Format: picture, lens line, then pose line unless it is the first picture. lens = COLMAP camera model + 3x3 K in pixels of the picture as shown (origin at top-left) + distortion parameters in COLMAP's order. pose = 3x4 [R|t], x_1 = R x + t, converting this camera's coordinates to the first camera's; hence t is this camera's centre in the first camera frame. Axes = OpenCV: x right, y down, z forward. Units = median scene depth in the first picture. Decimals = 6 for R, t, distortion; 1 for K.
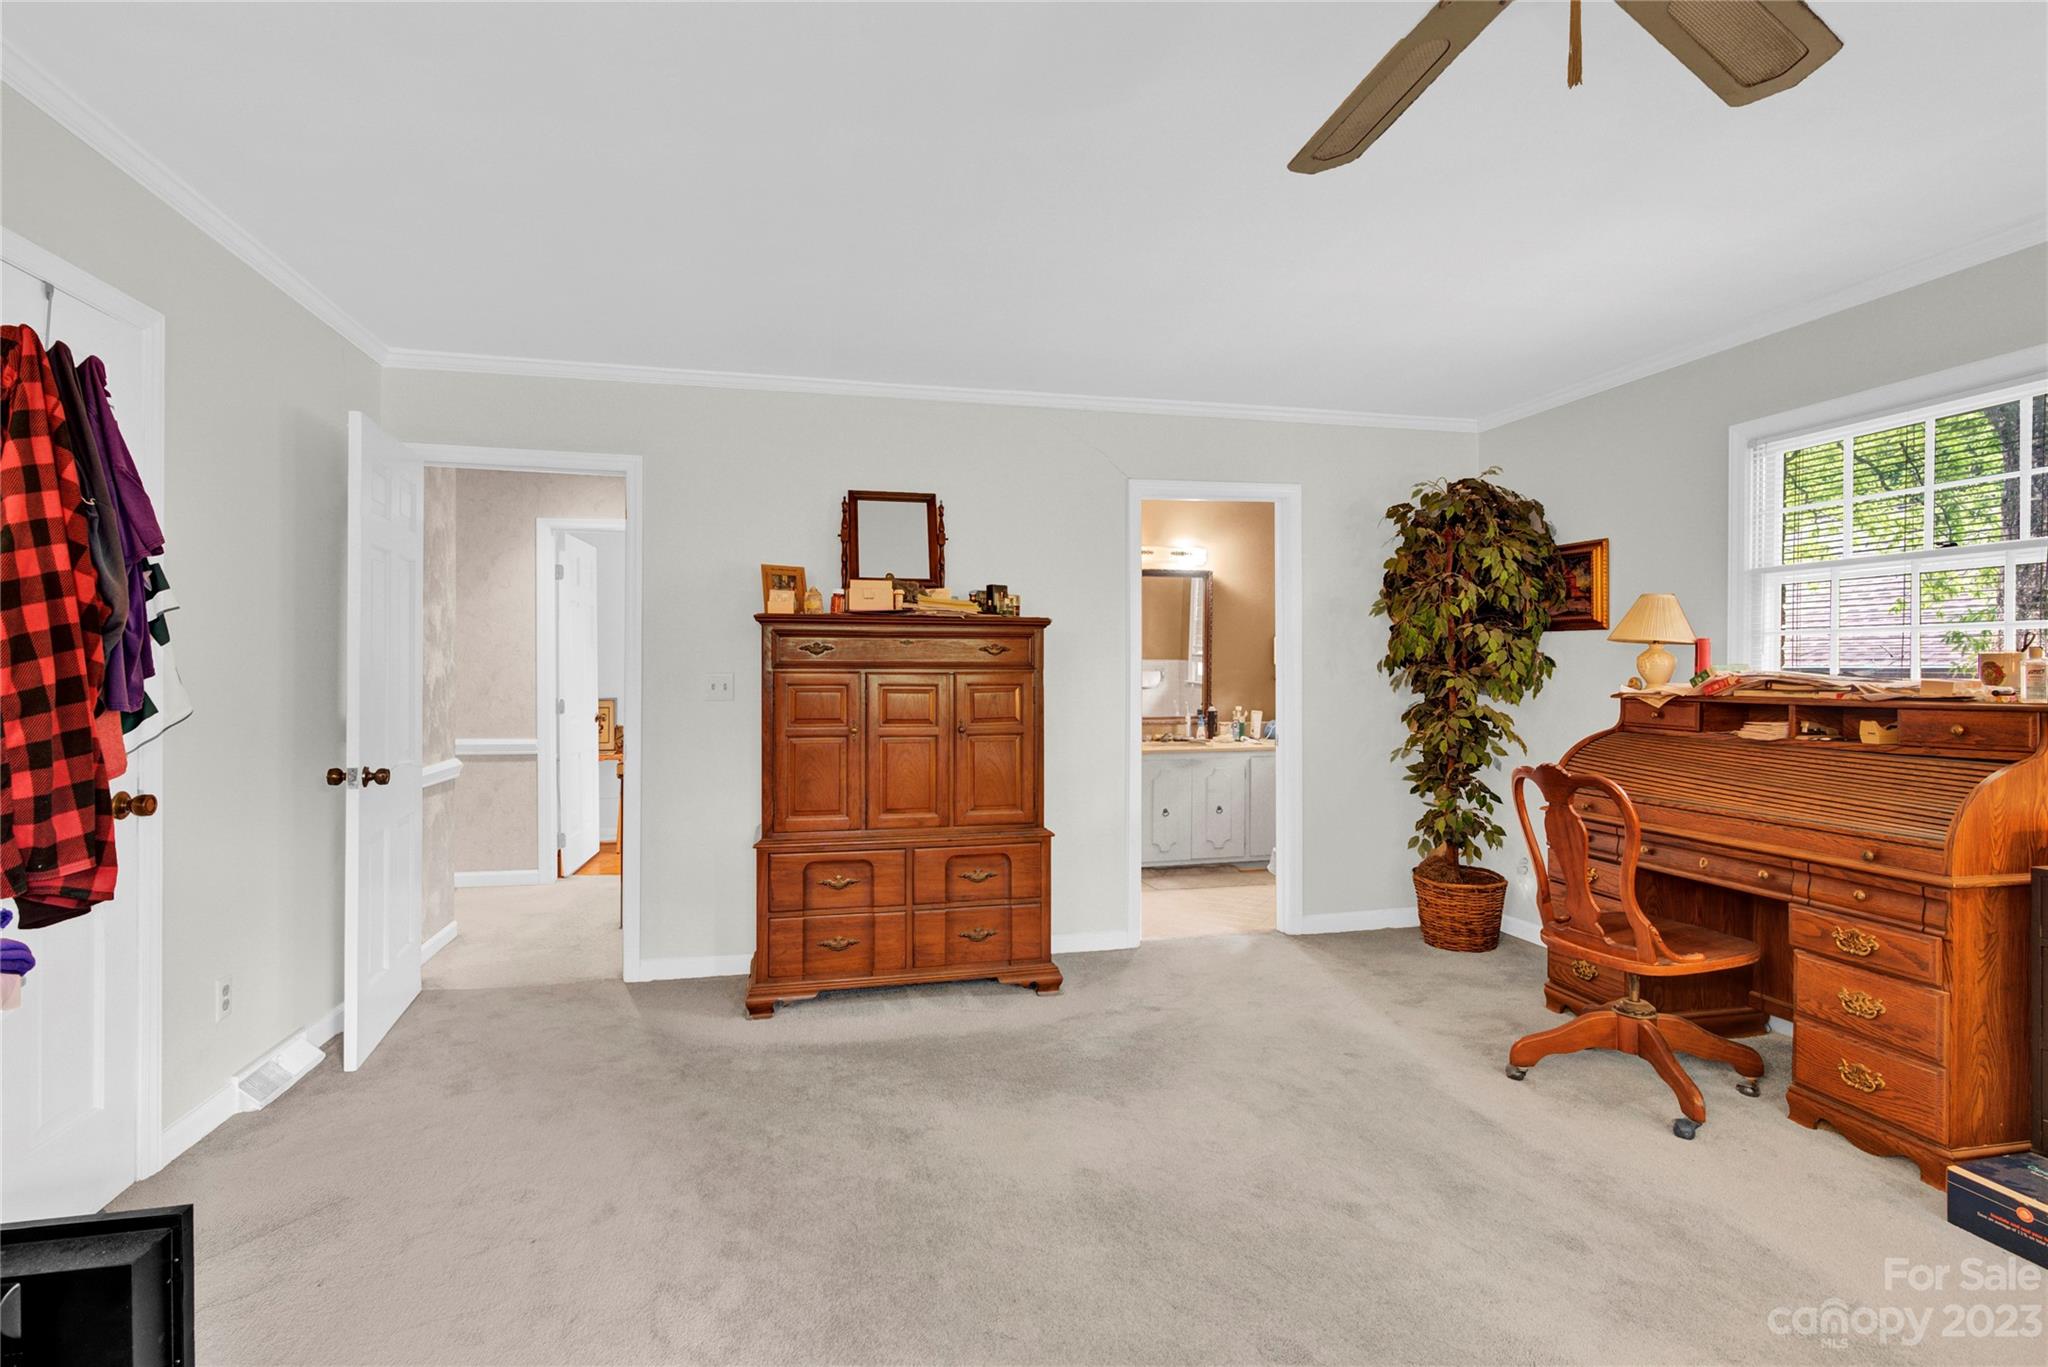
lens RADIAL K [[962.2, 0, 1019.5], [0, 962.2, 685.8], [0, 0, 1]] dist [-0.010128, 0.001685]
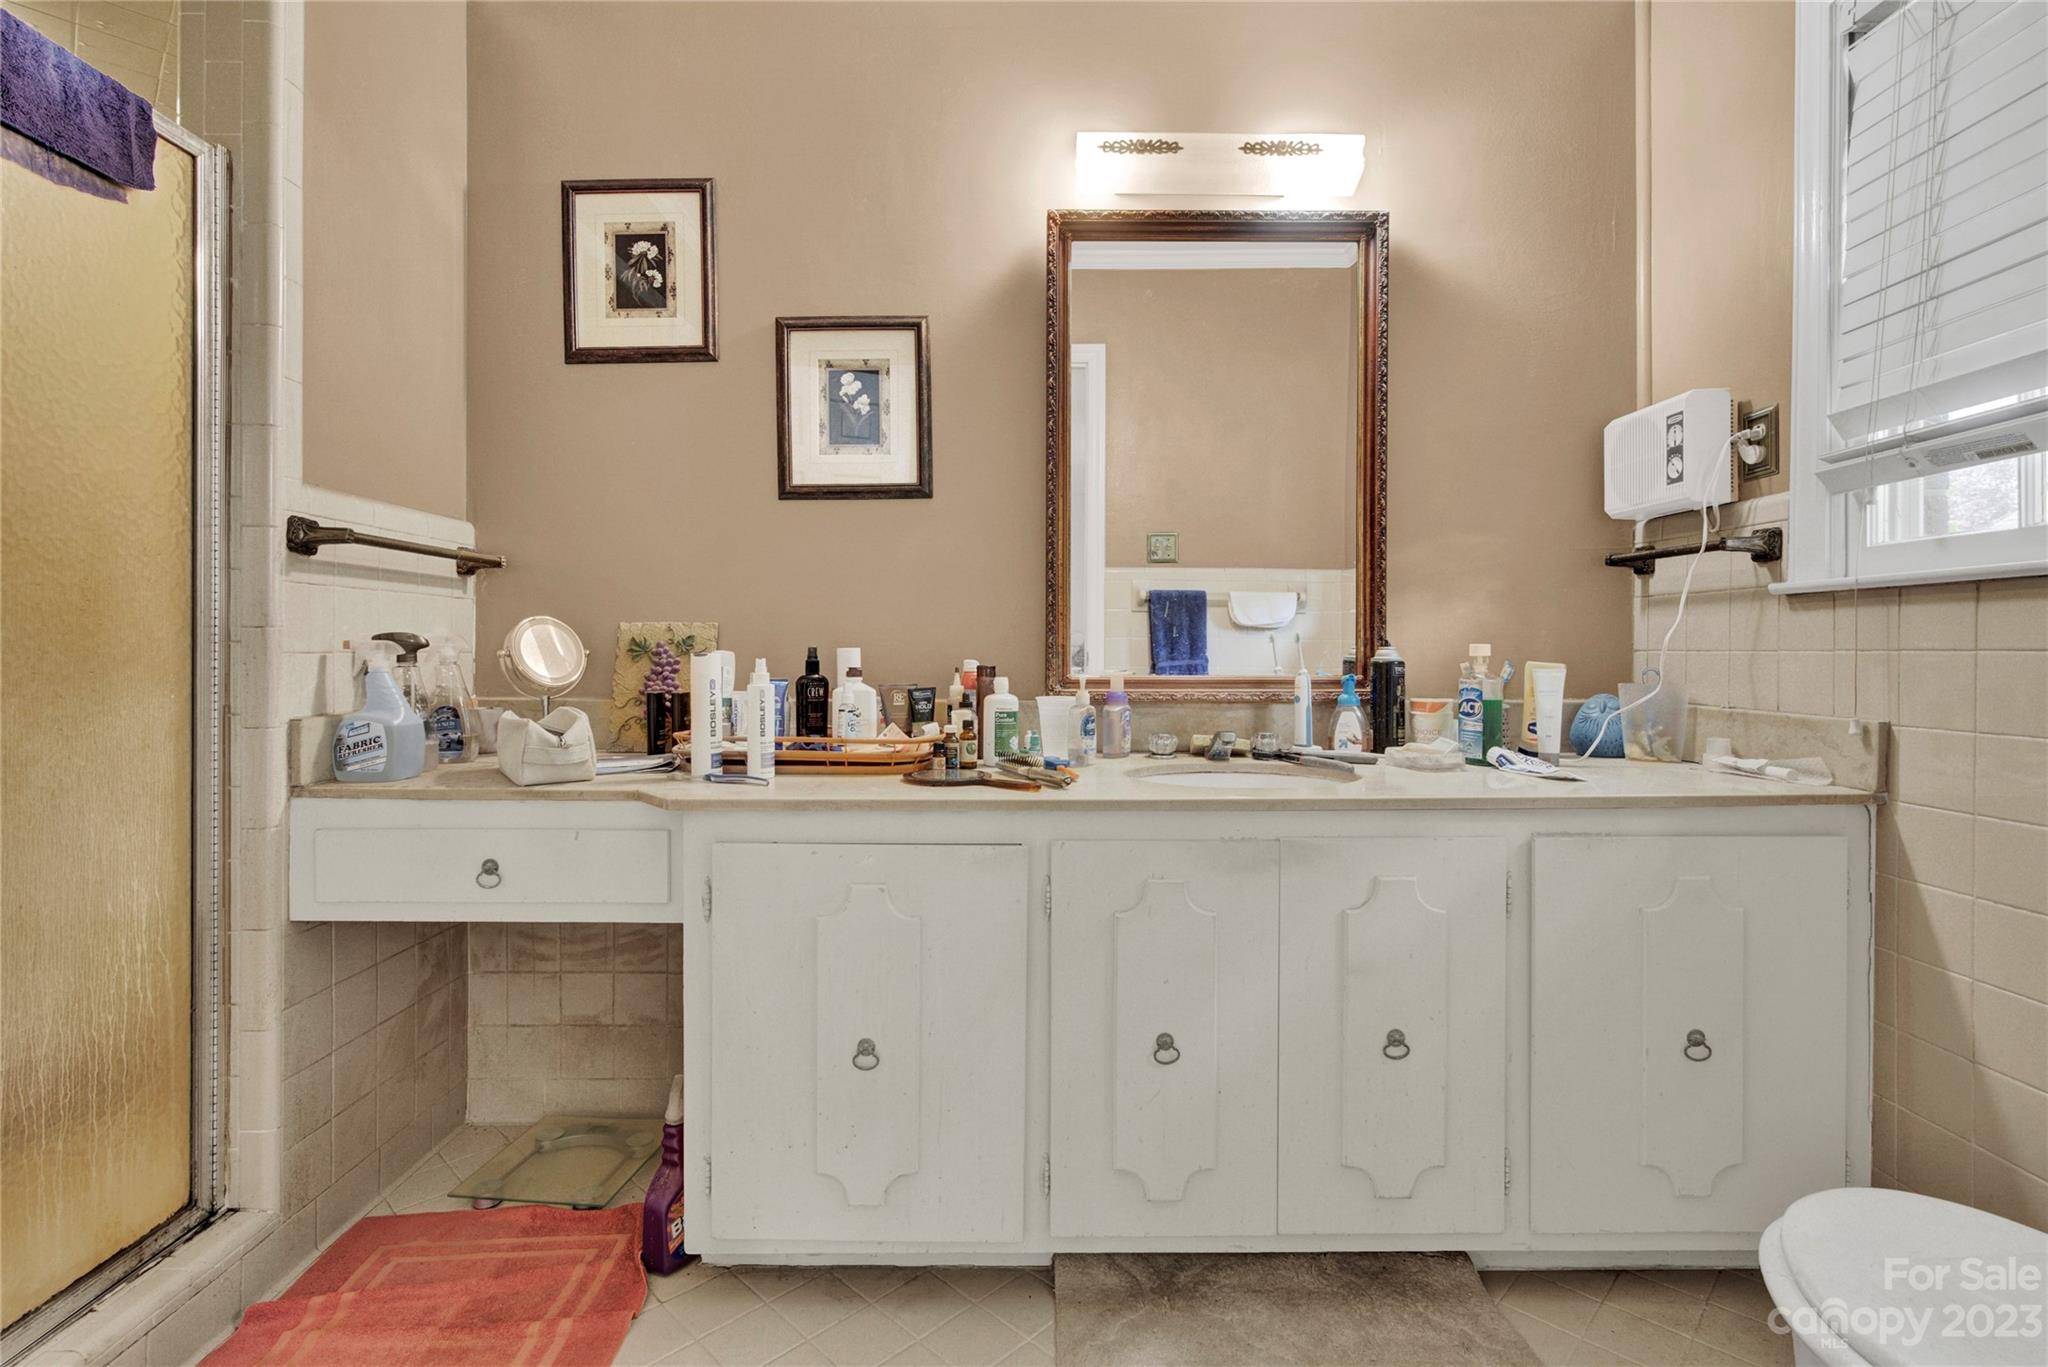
lens RADIAL K [[962.2, 0, 1034.7], [0, 962.2, 664.7], [0, 0, 1]] dist [-0.010128, 0.001685]
pose [[0.977914, 0.000569, -0.209006, 0.155743], [-0.002173, 0.999970, -0.007447, 0.030002], [0.208996, 0.007737, 0.977886, 0.683117]]
